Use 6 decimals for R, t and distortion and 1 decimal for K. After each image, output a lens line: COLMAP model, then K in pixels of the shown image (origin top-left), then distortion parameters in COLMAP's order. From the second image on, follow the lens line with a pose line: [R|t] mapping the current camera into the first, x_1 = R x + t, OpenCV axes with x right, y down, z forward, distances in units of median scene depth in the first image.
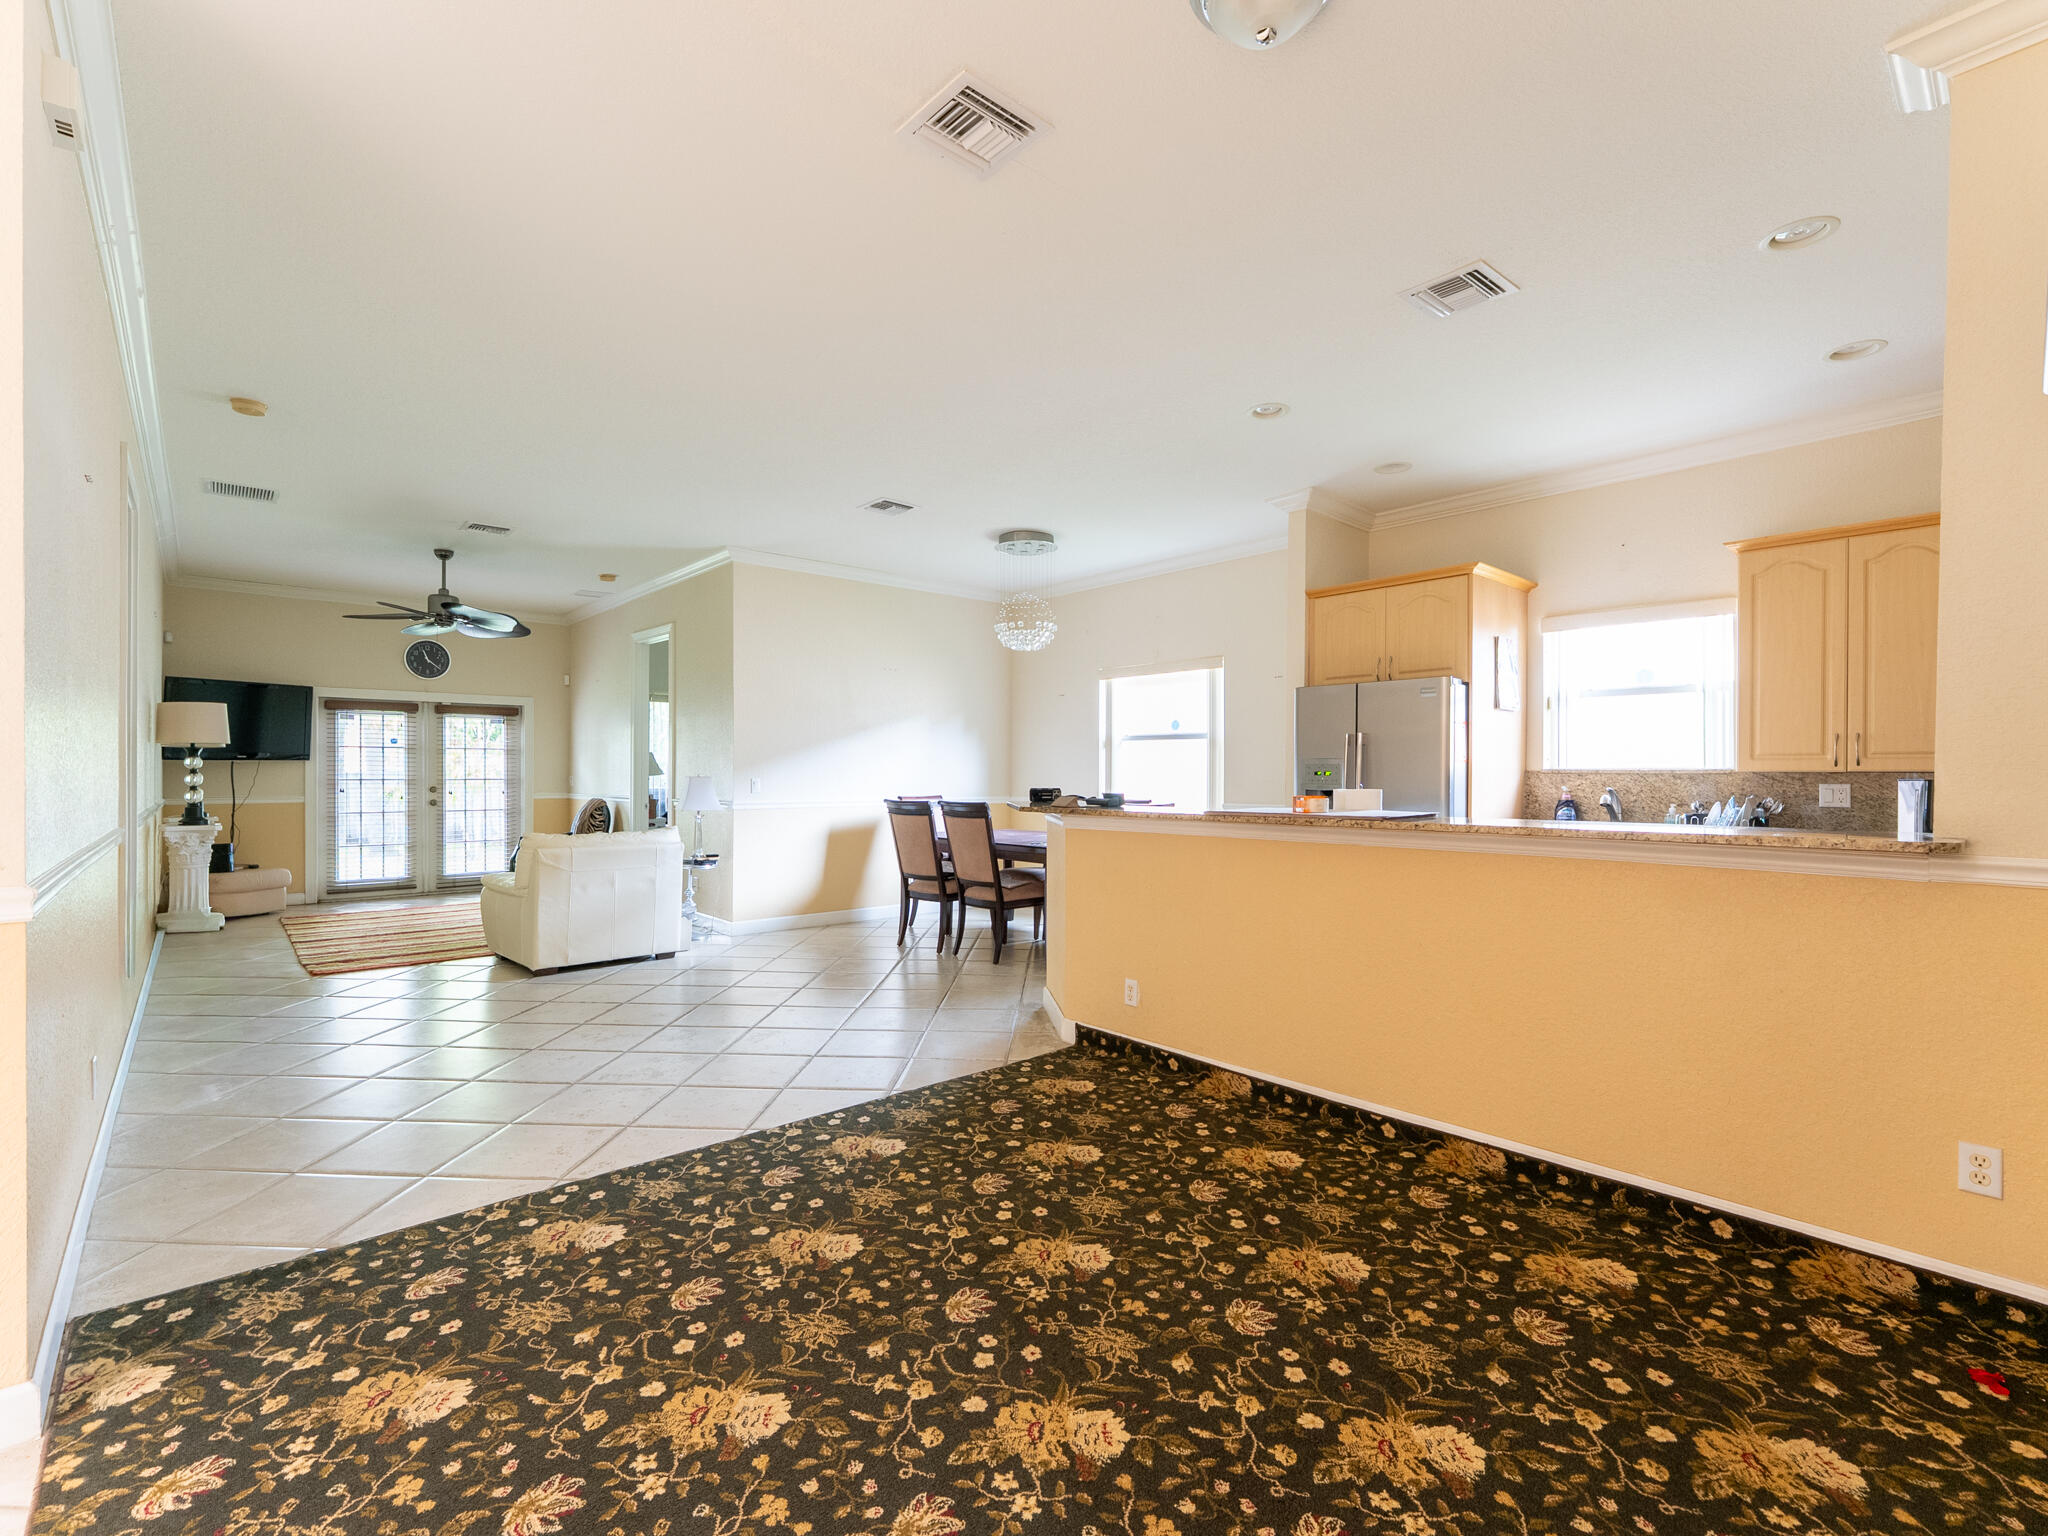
lens RADIAL K [[919.9, 0, 1010.2], [0, 919.9, 772.5], [0, 0, 1]] dist [-0.003020, 0.000172]
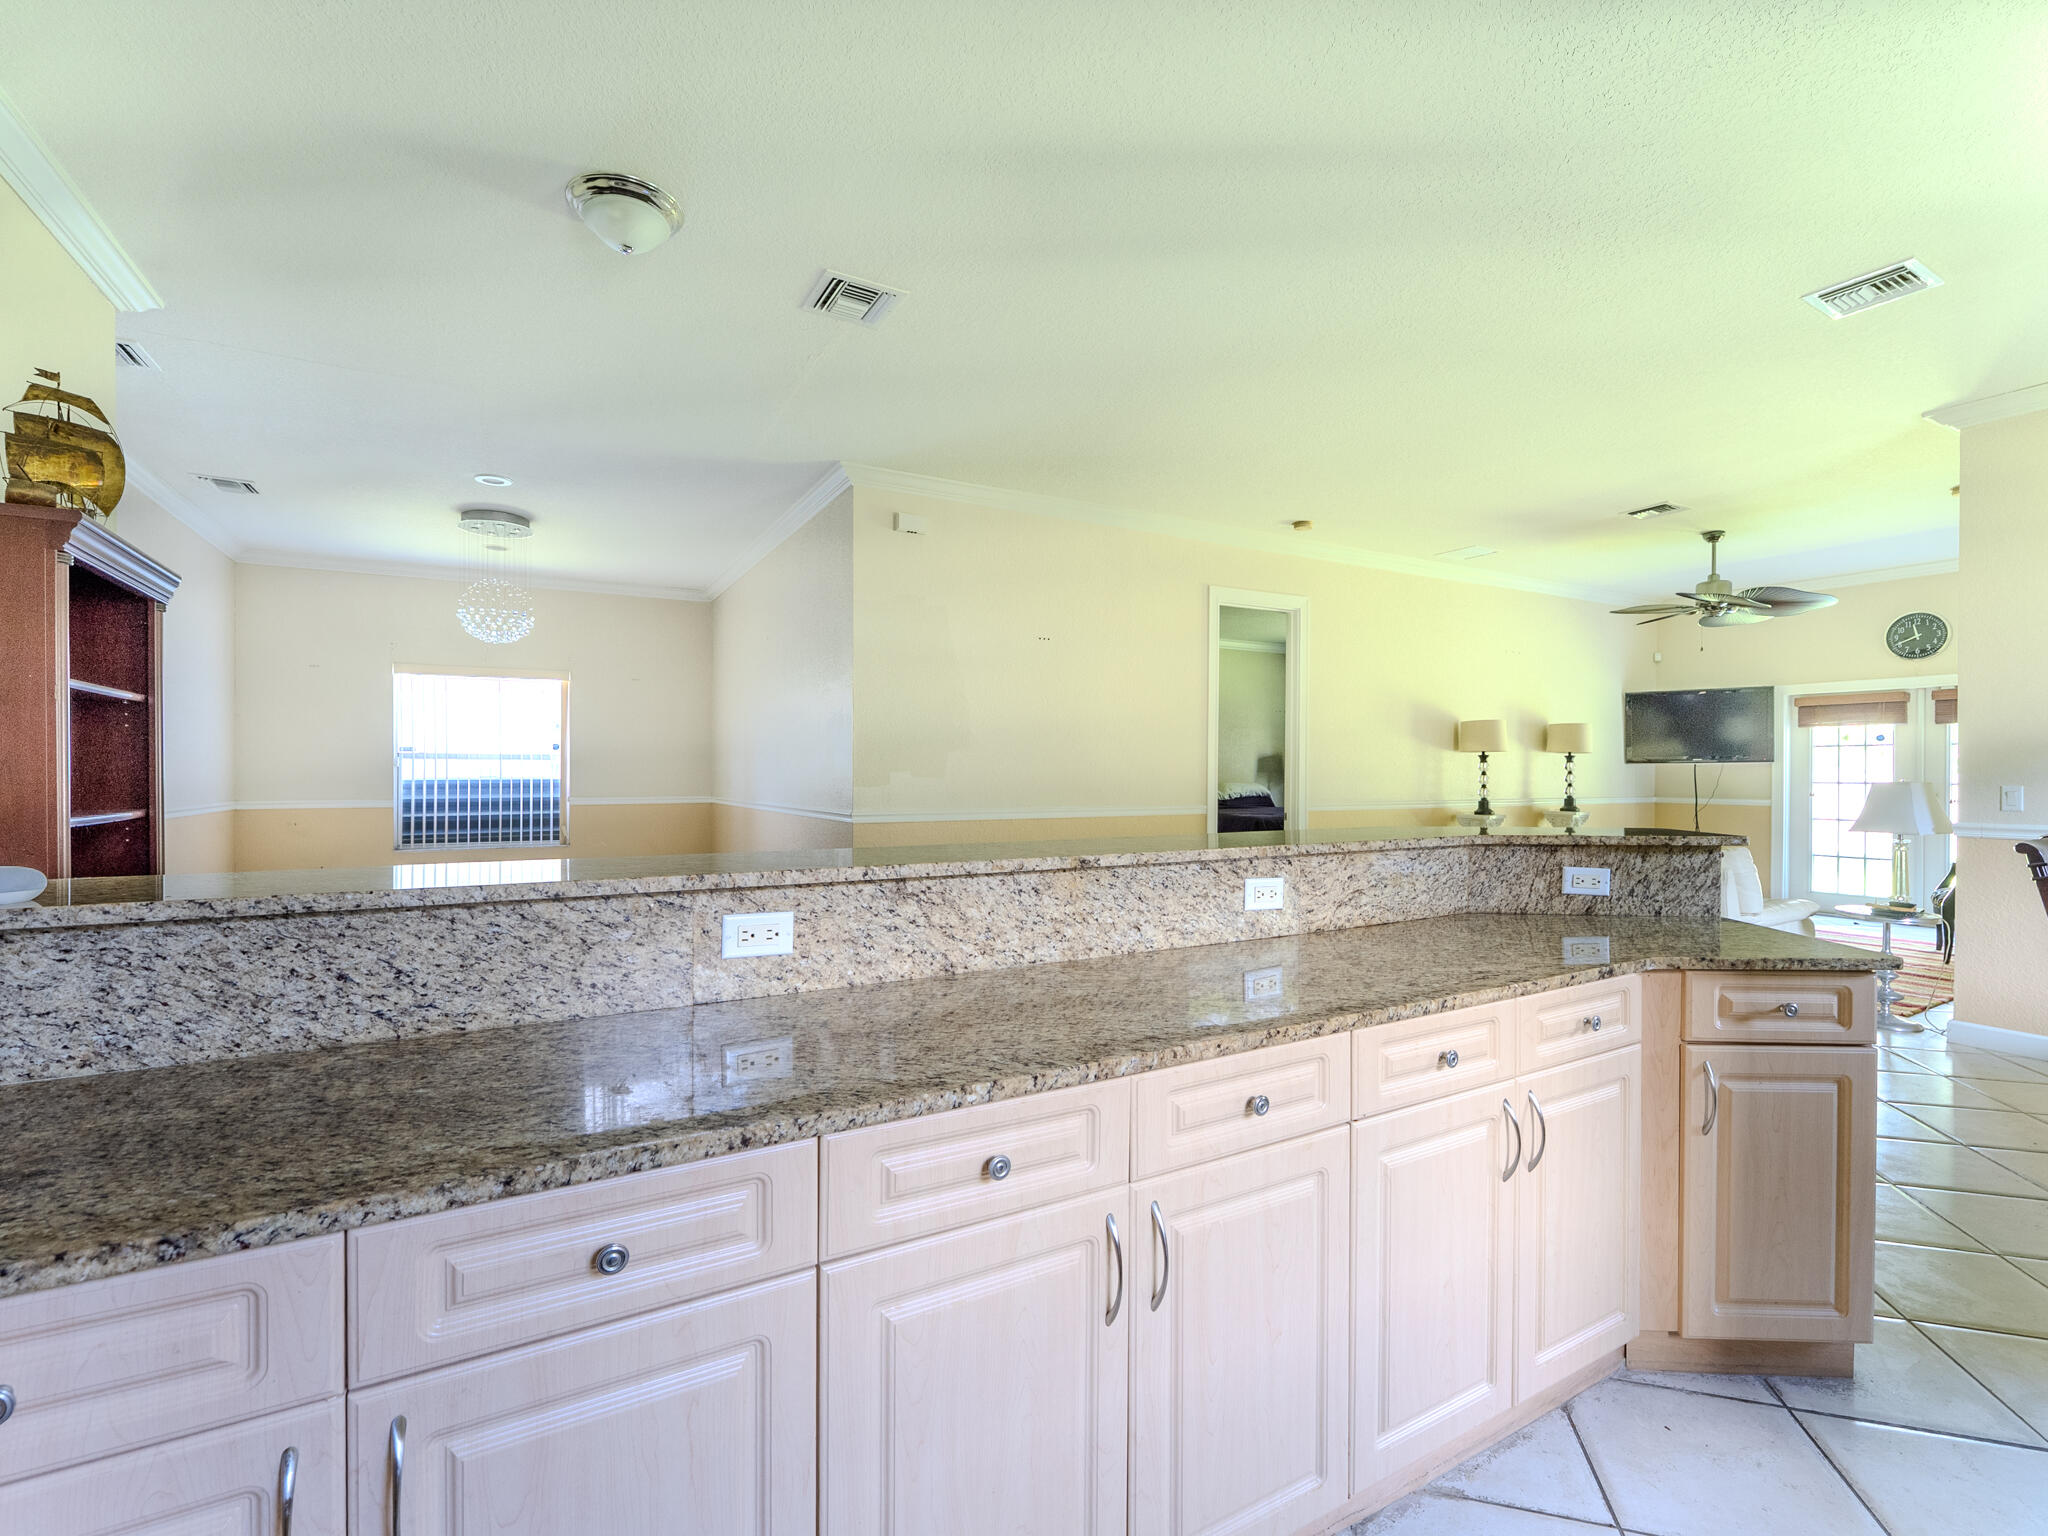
lens RADIAL K [[919.9, 0, 1009.8], [0, 919.9, 766.2], [0, 0, 1]] dist [-0.003020, 0.000172]
pose [[-0.222323, -0.005973, -0.974955, 0.409735], [-0.001725, 0.999982, -0.005732, -0.002465], [0.974972, 0.000408, -0.222329, 0.493535]]
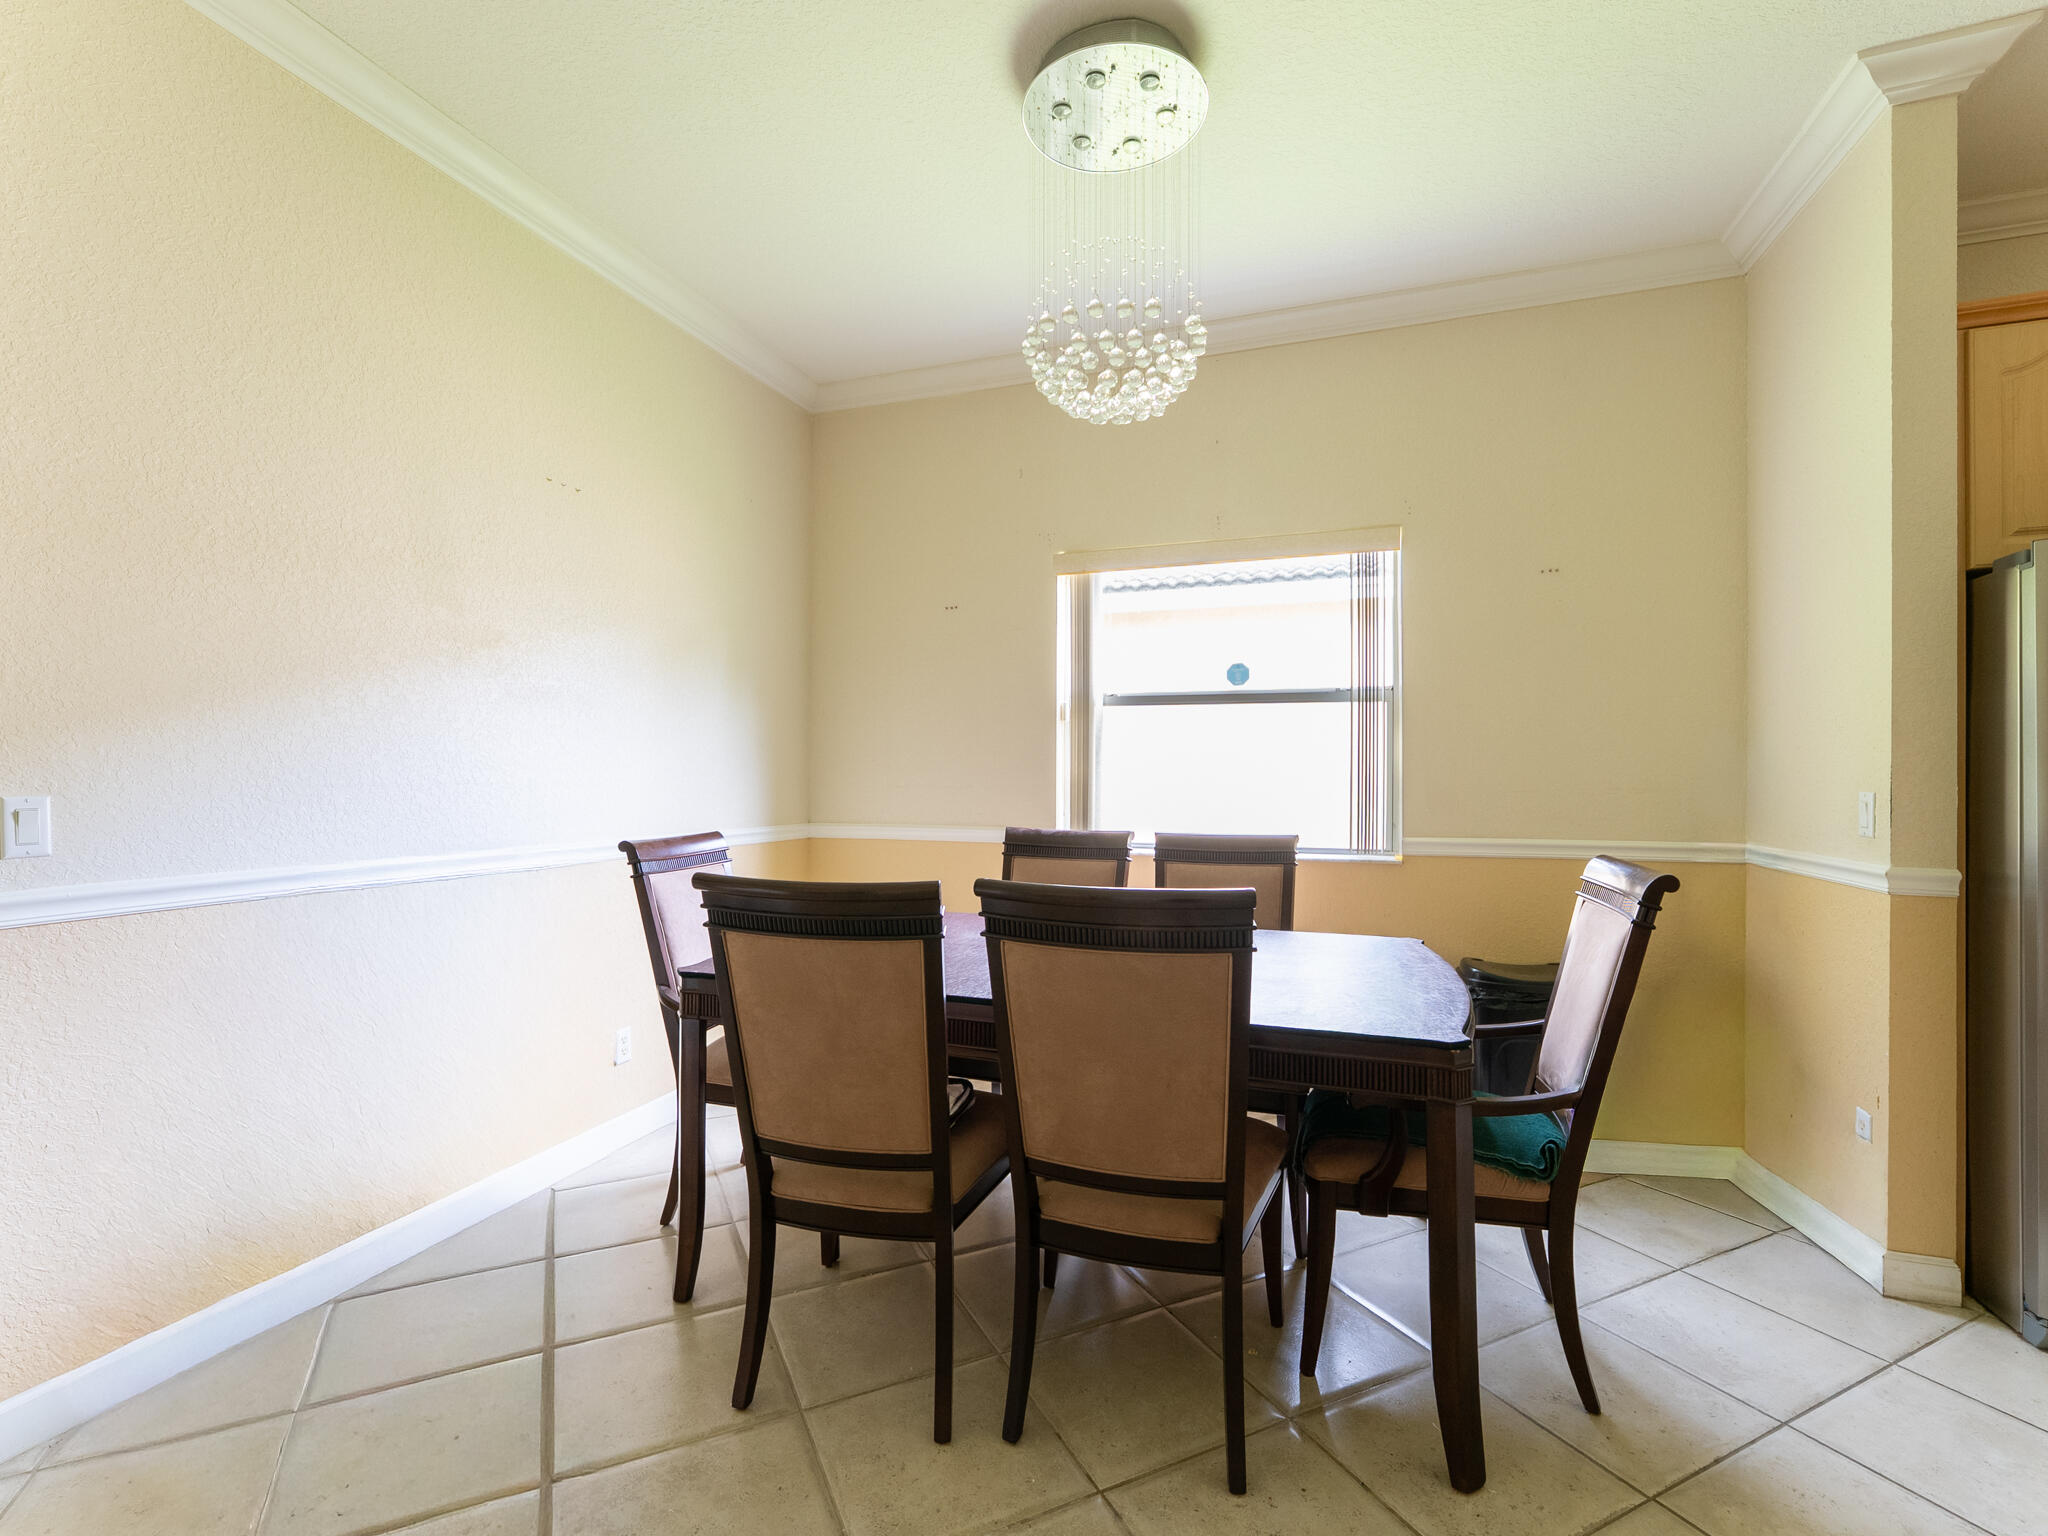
lens RADIAL K [[919.9, 0, 1013.0], [0, 919.9, 774.1], [0, 0, 1]] dist [-0.003020, 0.000172]
pose [[0.872840, -0.001741, 0.488003, -0.162900], [0.001225, 0.999998, 0.001378, 0.000371], [-0.488005, -0.000605, 0.872841, 0.647402]]
